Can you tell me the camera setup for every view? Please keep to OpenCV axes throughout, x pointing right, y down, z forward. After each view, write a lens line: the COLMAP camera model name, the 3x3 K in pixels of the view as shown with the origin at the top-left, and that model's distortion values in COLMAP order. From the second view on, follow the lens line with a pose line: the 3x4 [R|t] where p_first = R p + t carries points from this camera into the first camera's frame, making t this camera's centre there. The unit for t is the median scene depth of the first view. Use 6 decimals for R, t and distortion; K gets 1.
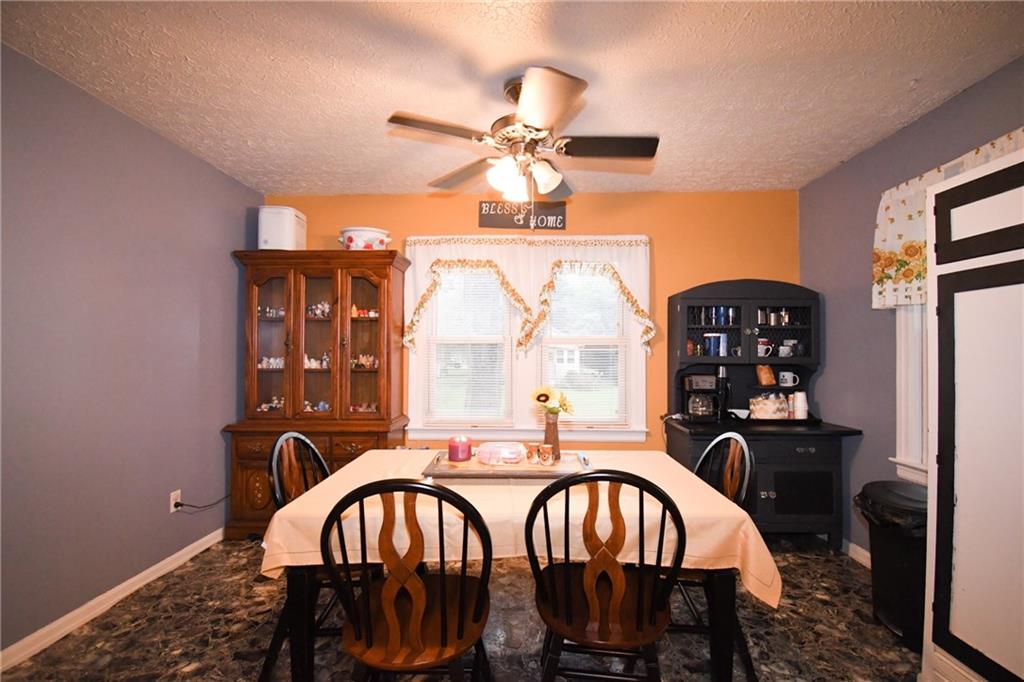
lens RADIAL K [[455.0, 0, 521.7], [0, 455.0, 346.5], [0, 0, 1]] dist [-0.000675, -0.005531]
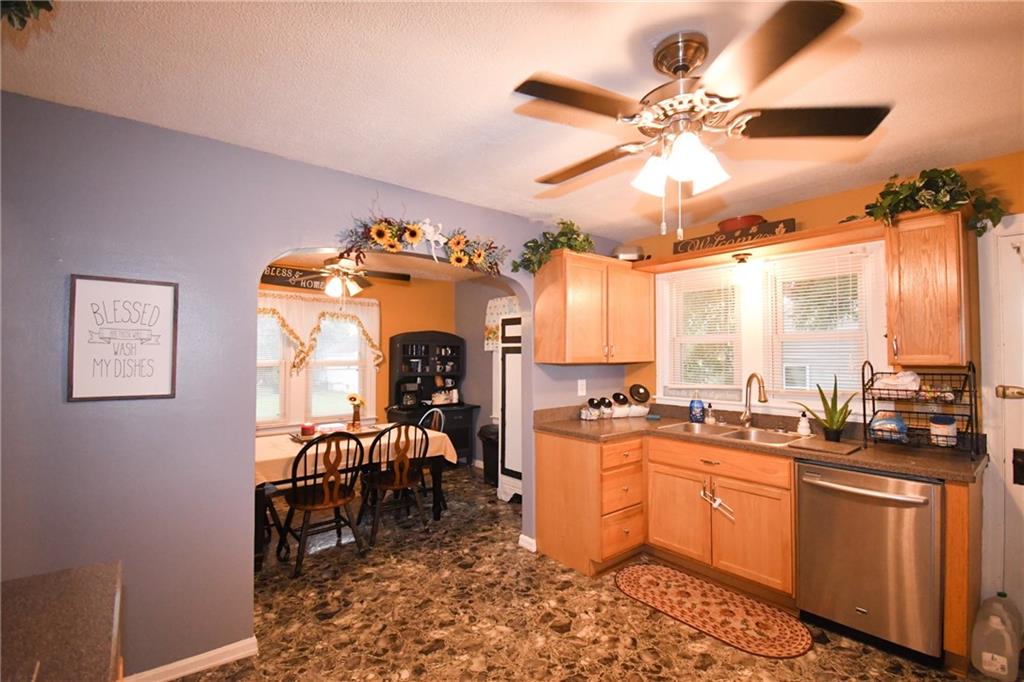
lens RADIAL K [[455.0, 0, 514.2], [0, 455.0, 350.1], [0, 0, 1]] dist [-0.000675, -0.005531]
pose [[0.754050, 0.005171, 0.656797, -0.470699], [-0.007965, 0.999967, 0.001271, -0.071134], [-0.656769, -0.006190, 0.754066, -0.628193]]
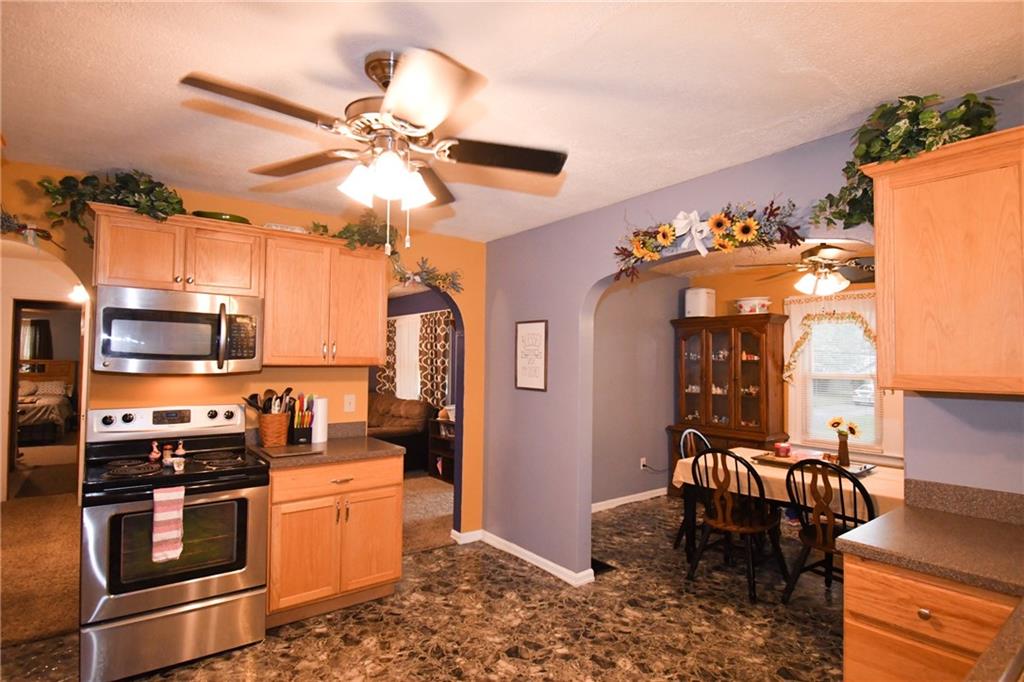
lens RADIAL K [[529.6, 0, 509.9], [0, 529.6, 343.1], [0, 0, 1]] dist [0.005279, -0.000834]
pose [[0.622788, -0.023344, -0.782042, 0.498093], [0.002666, 0.999612, -0.027715, -0.074824], [0.782386, 0.015175, 0.622609, -0.645422]]
